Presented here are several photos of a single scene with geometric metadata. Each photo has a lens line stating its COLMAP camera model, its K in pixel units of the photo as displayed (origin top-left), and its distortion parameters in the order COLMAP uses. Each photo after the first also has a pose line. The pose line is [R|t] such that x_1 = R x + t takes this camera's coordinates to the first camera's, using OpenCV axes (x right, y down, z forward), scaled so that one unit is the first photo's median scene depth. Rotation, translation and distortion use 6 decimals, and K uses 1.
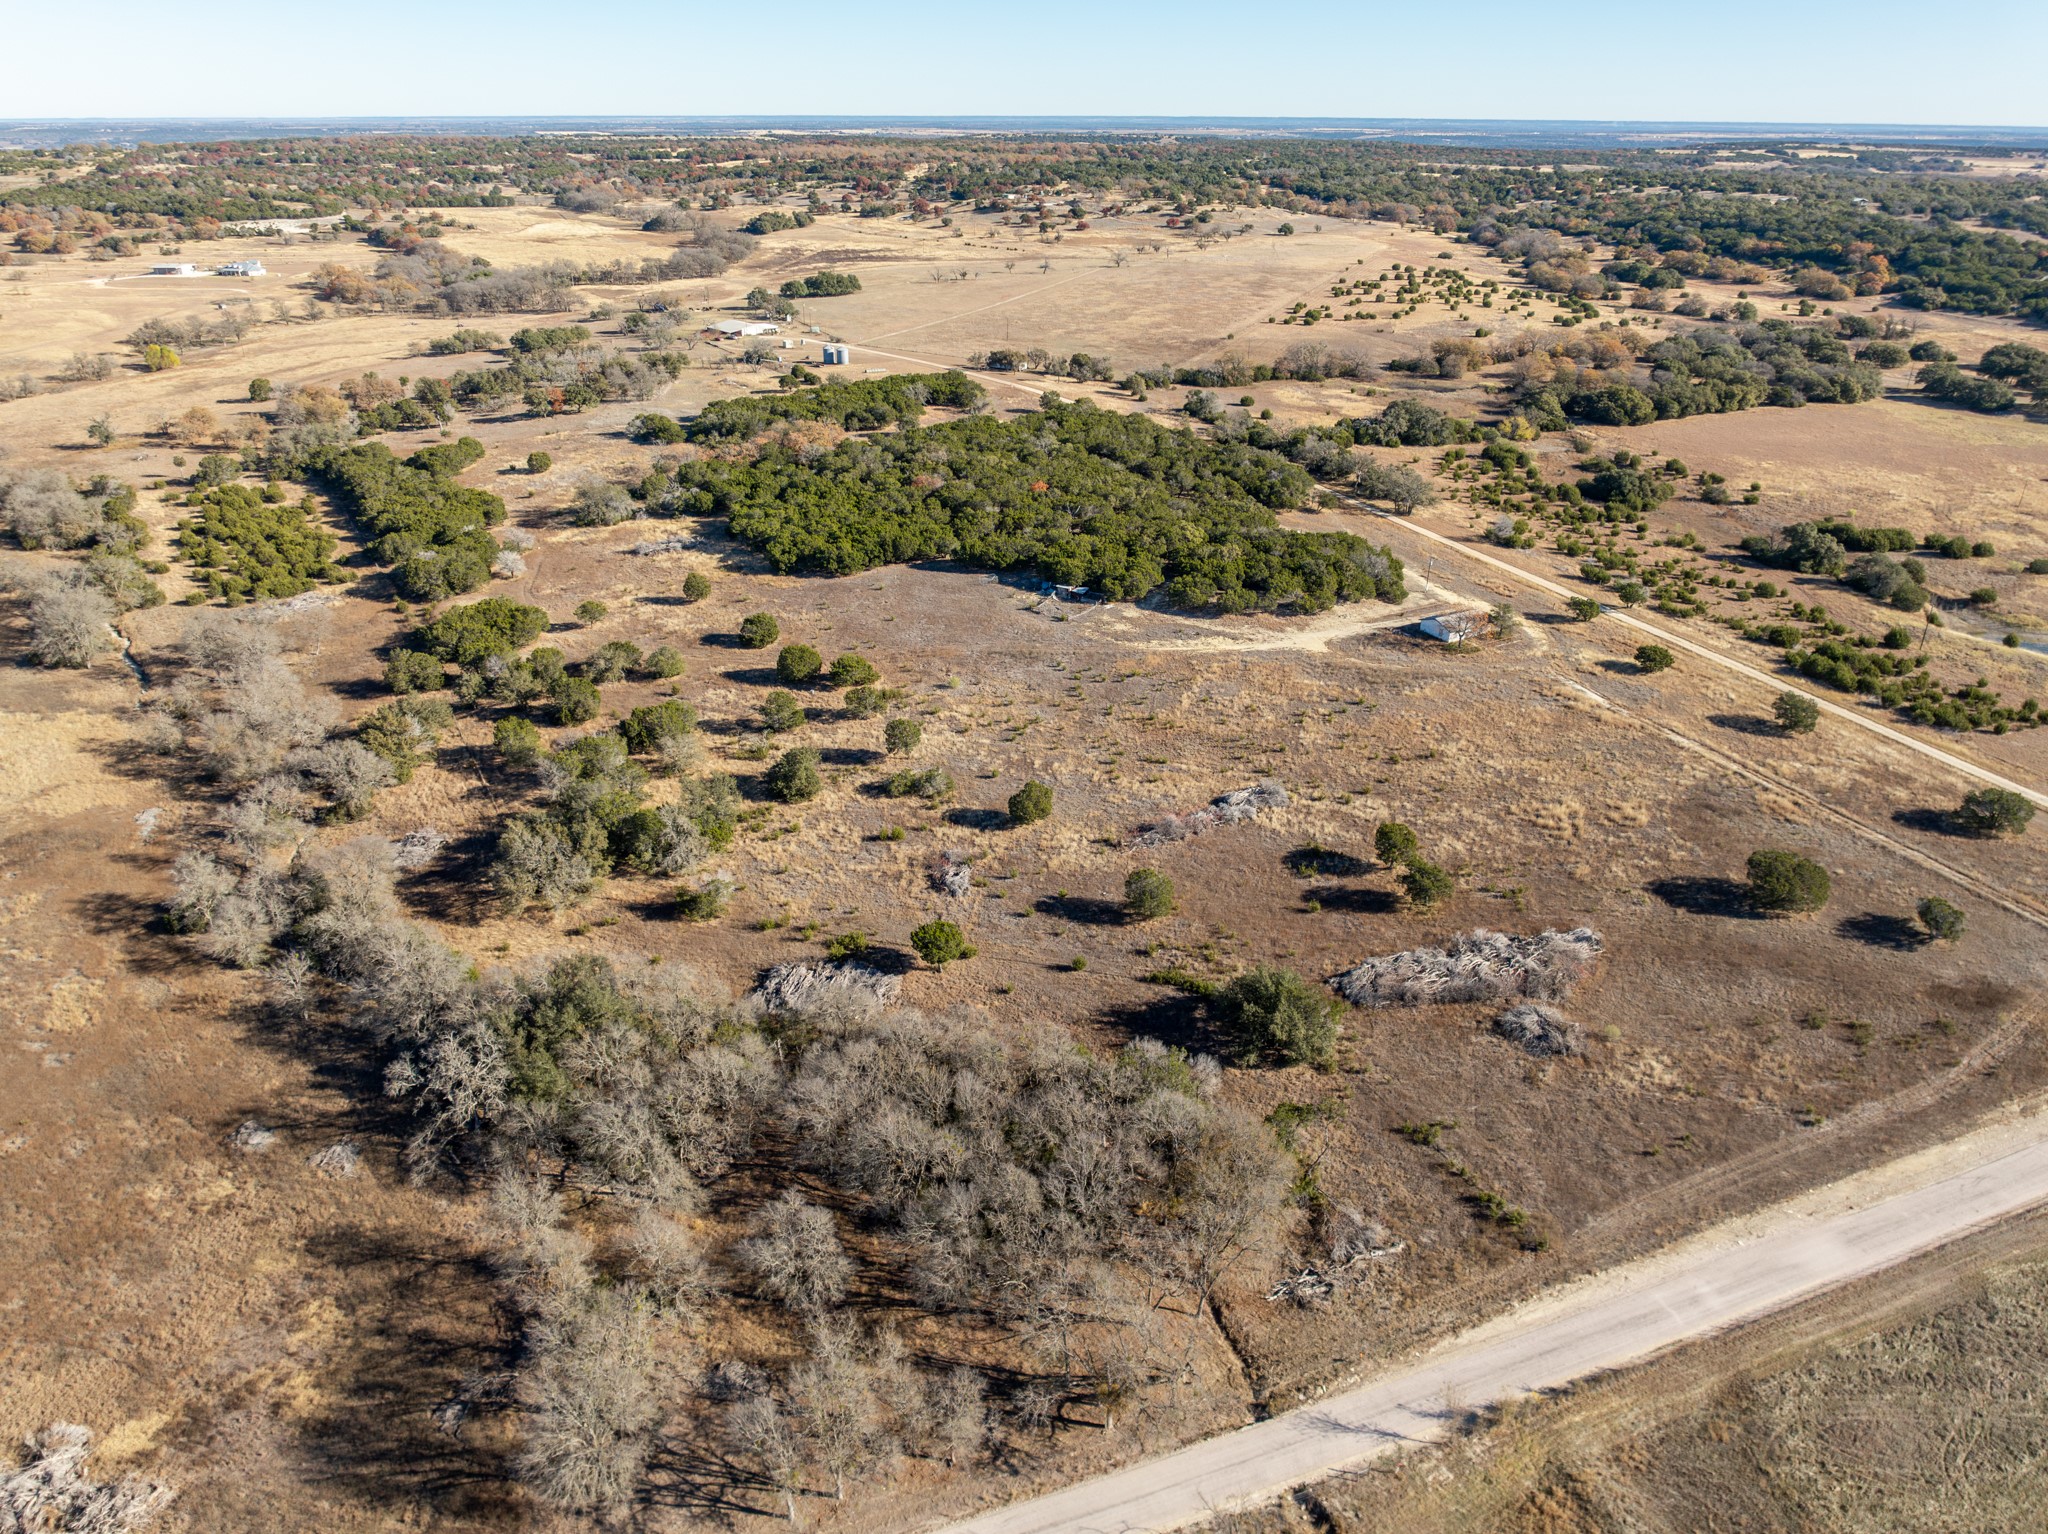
lens RADIAL K [[1463.1, 0, 1024.0], [0, 1463.1, 767.0], [0, 0, 1]] dist [-0.033814, 0.020107]
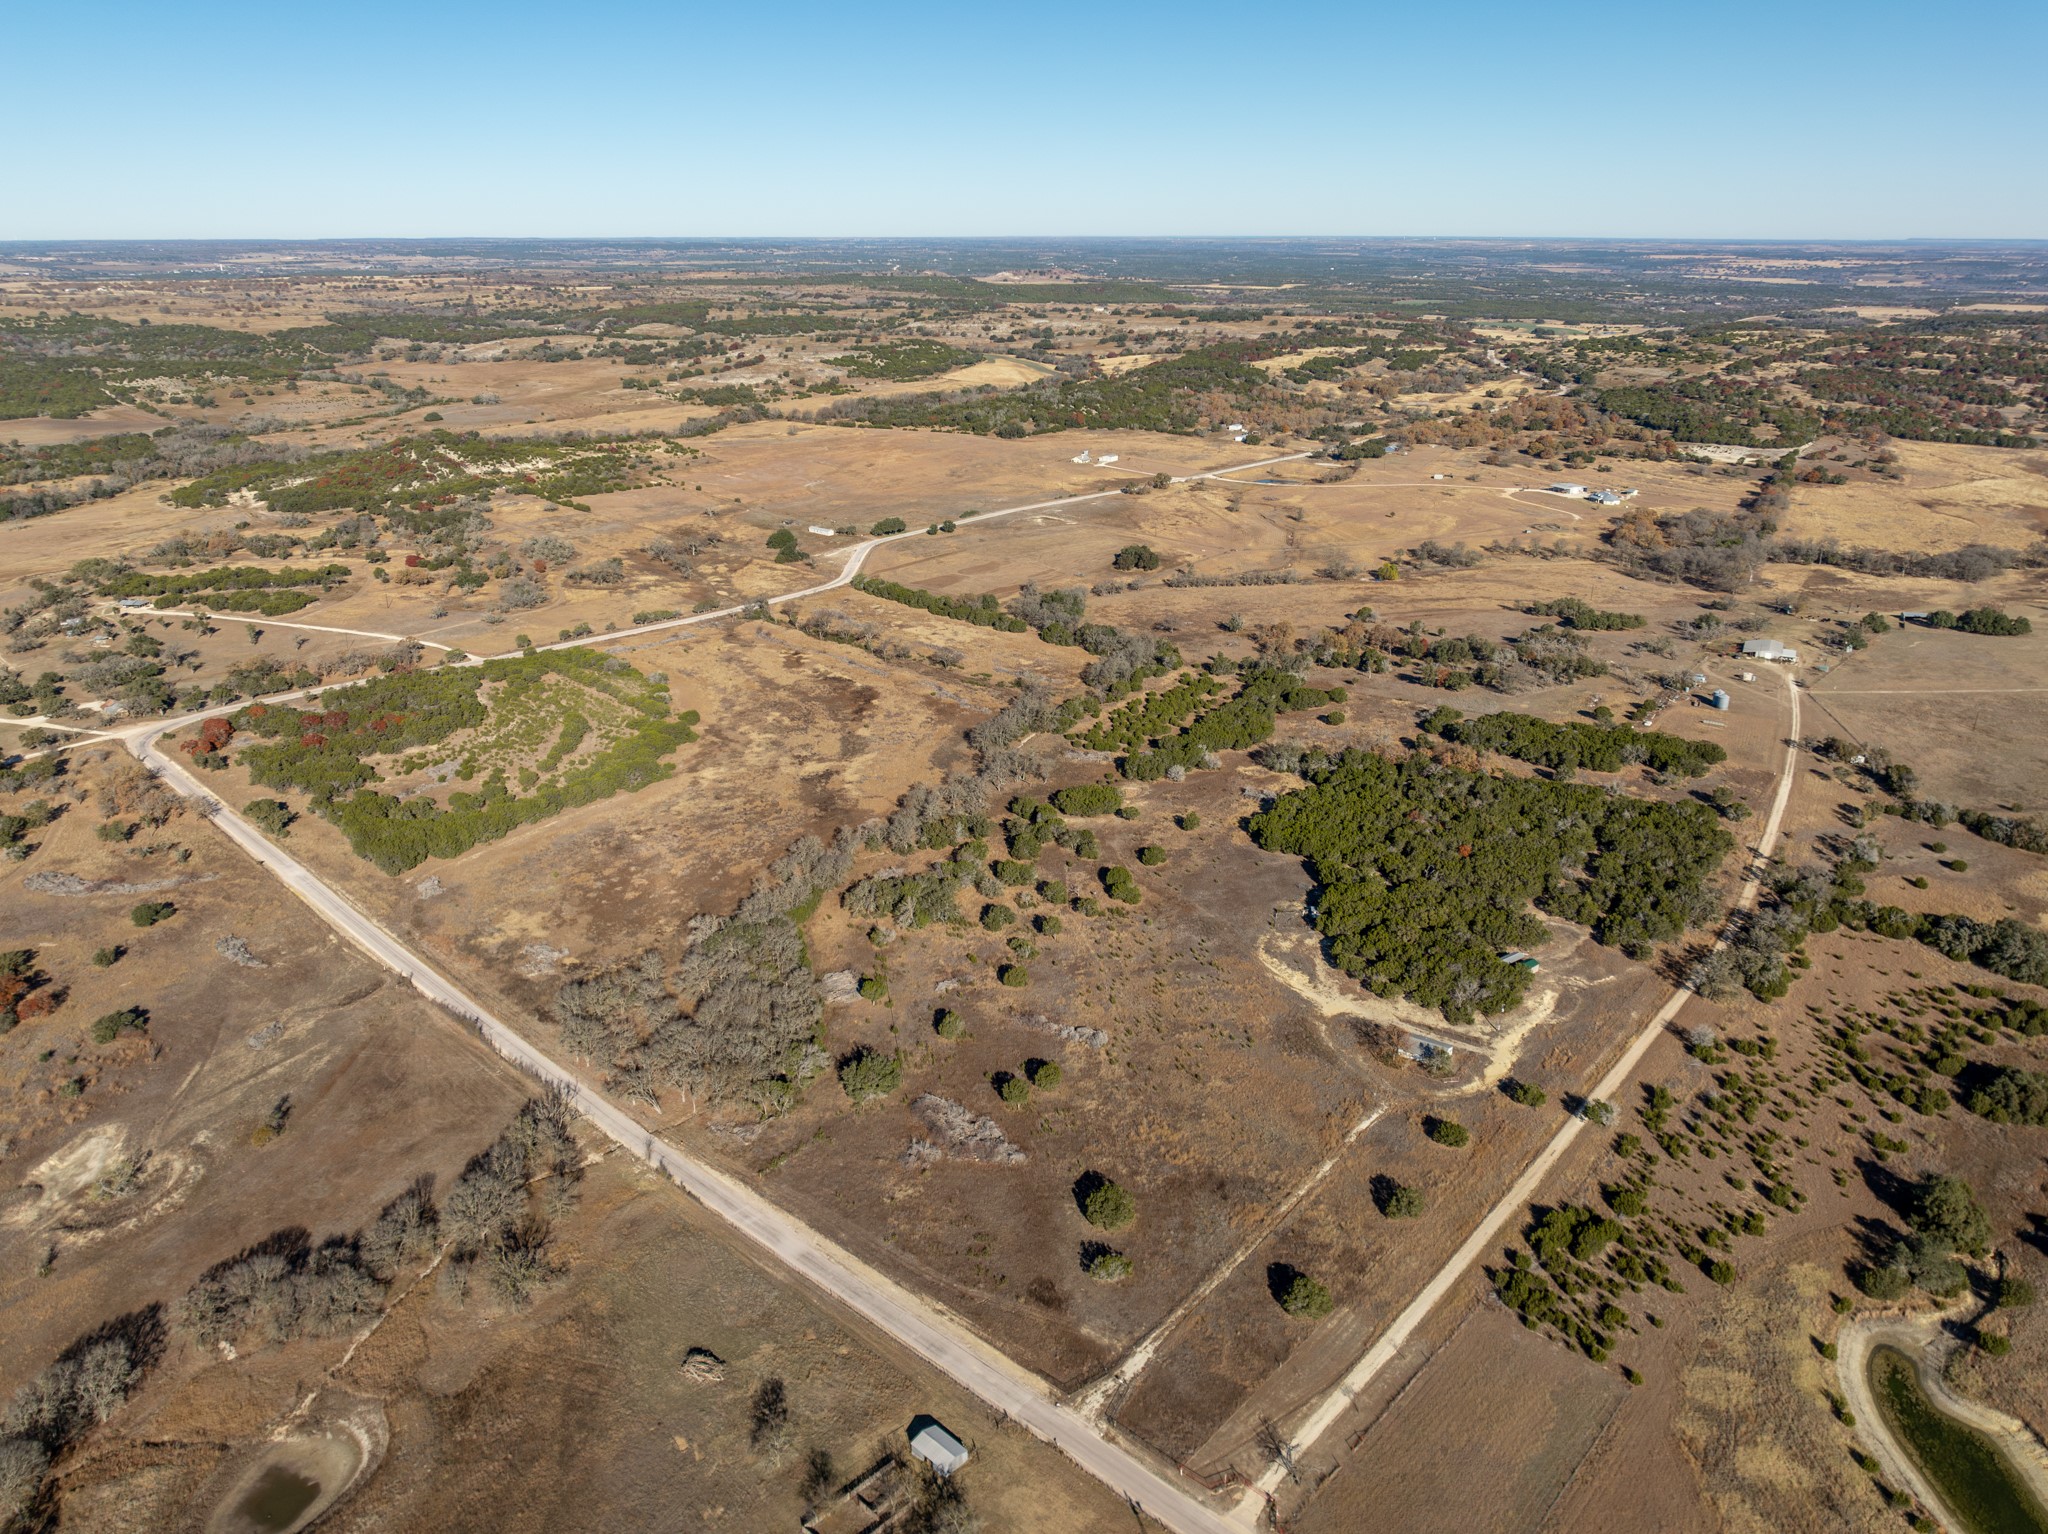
lens RADIAL K [[1463.1, 0, 1024.0], [0, 1463.1, 767.0], [0, 0, 1]] dist [-0.033814, 0.020107]
pose [[0.426860, 0.310387, -0.849382, 1.272852], [-0.370633, 0.916789, 0.148757, -0.422366], [0.824877, 0.251311, 0.506381, 0.002735]]
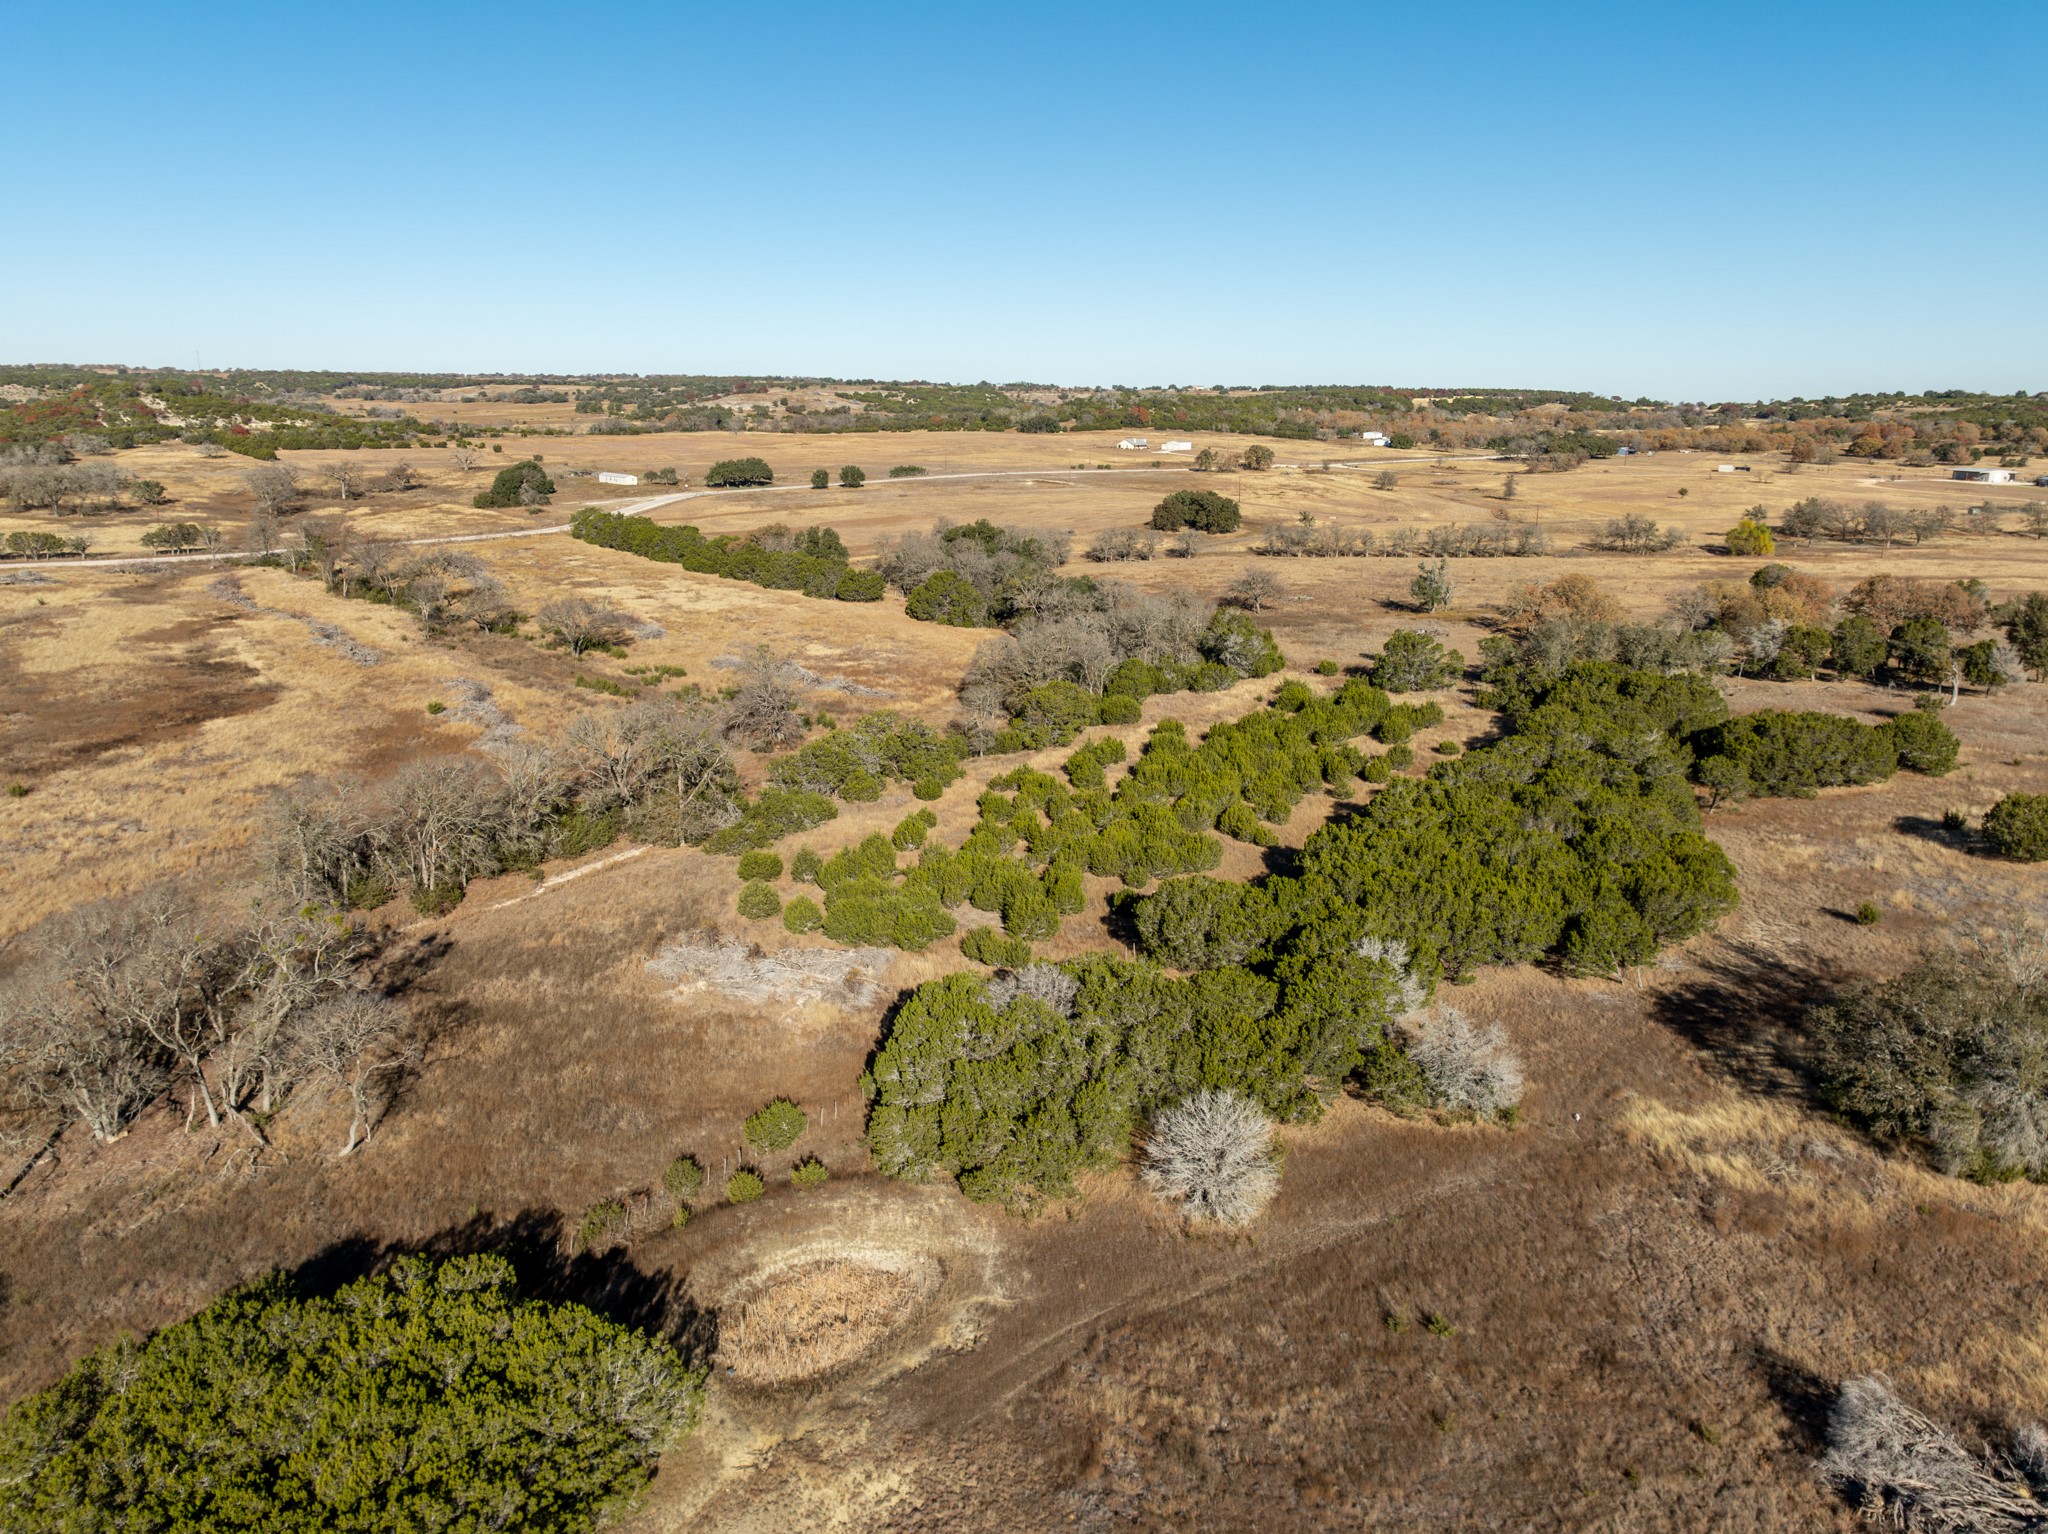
lens RADIAL K [[1445.1, 0, 1024.0], [0, 1445.1, 767.0], [0, 0, 1]] dist [-0.013178, -0.001543]
pose [[0.353709, 0.240030, -0.904033, -0.221680], [-0.398943, 0.912906, 0.086297, -0.258801], [0.846011, 0.330134, 0.418661, 1.096806]]
